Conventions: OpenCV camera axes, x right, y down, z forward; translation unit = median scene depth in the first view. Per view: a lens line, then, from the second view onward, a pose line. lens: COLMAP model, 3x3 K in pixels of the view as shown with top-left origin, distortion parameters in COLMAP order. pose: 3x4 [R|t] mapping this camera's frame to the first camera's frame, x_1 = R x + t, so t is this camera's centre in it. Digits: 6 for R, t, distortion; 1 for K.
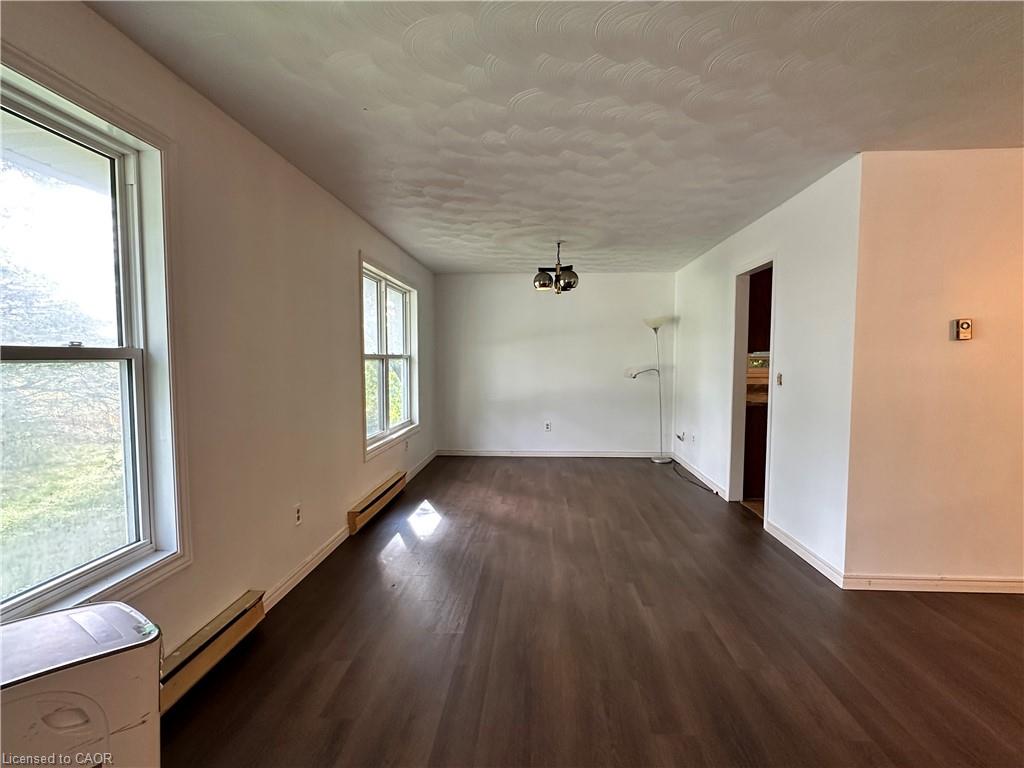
lens RADIAL K [[514.2, 0, 513.0], [0, 514.2, 383.5], [0, 0, 1]] dist [0.001525, 0.000271]
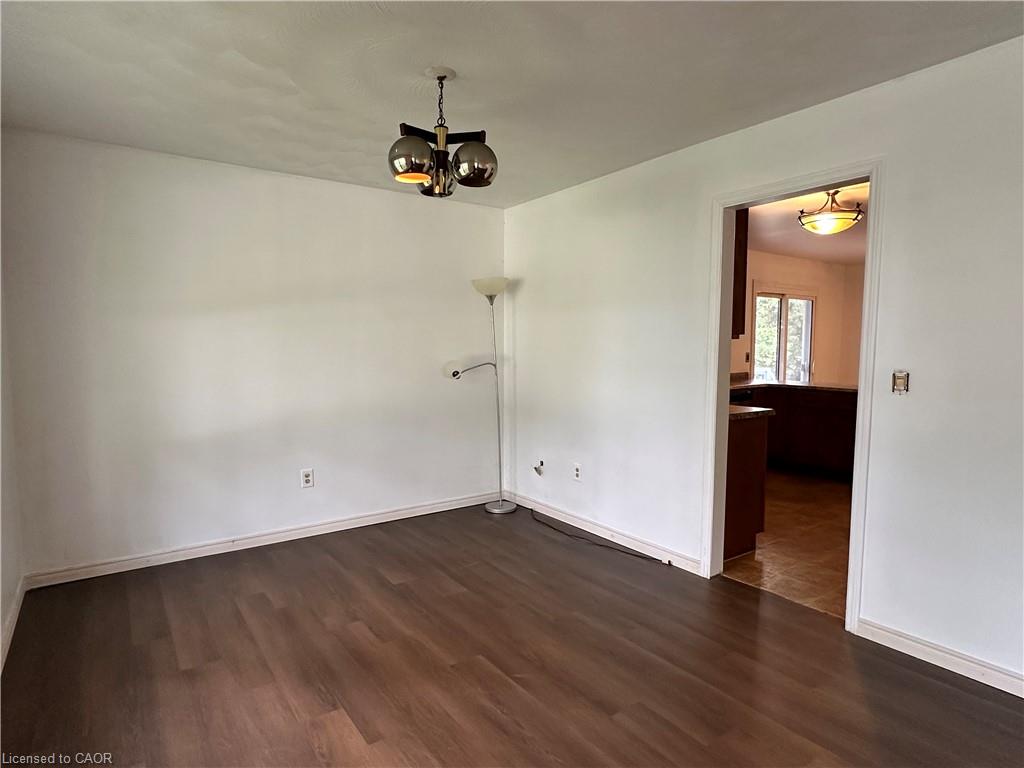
lens RADIAL K [[572.2, 0, 509.6], [0, 572.2, 390.0], [0, 0, 1]] dist [-0.003852, 0.000229]
pose [[0.776875, -0.050538, 0.627624, -0.156184], [0.032339, 0.998661, 0.040385, -0.025846], [-0.628824, -0.011077, 0.777469, 0.517309]]
